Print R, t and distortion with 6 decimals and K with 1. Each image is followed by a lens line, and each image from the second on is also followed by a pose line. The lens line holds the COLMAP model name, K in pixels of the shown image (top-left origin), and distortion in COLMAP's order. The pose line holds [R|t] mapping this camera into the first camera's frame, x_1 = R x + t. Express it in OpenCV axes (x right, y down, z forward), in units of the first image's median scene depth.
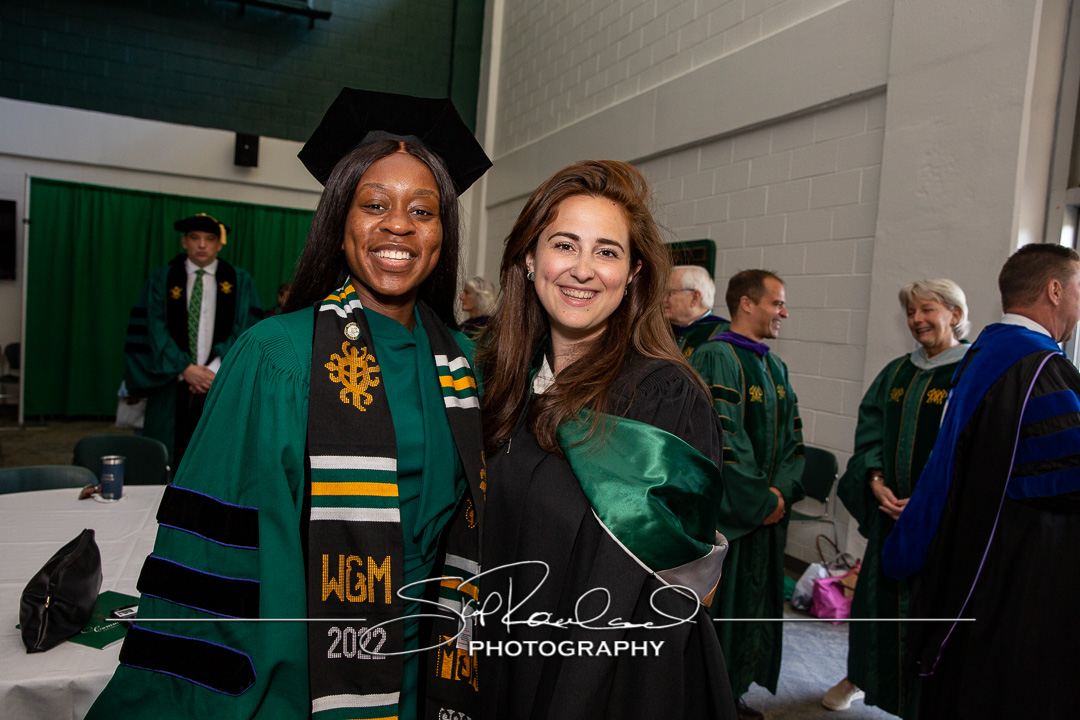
lens RADIAL K [[783.2, 0, 535.5], [0, 783.2, 363.2], [0, 0, 1]] dist [-0.127759, 0.129398]
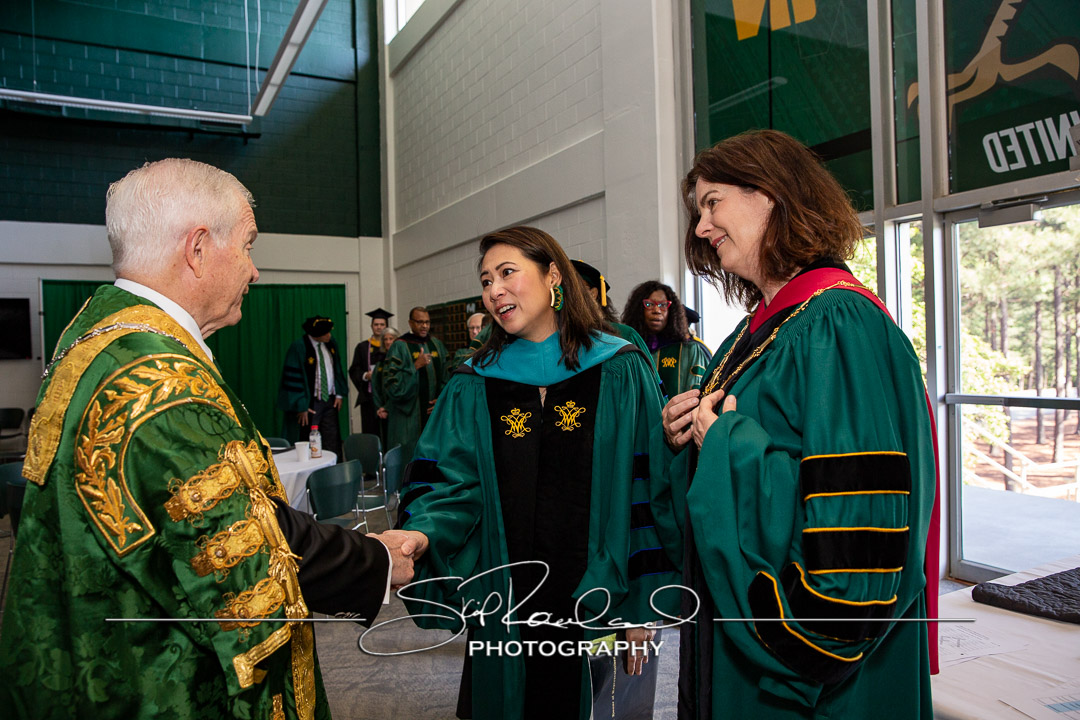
lens RADIAL K [[765.9, 0, 540.0], [0, 765.9, 360.0], [0, 0, 1]] dist [-0.098868, 0.090835]
pose [[0.991733, -0.098728, 0.081972, 0.073083], [0.102127, 0.994031, -0.038363, 0.031448], [-0.077695, 0.046417, 0.995896, -0.351540]]
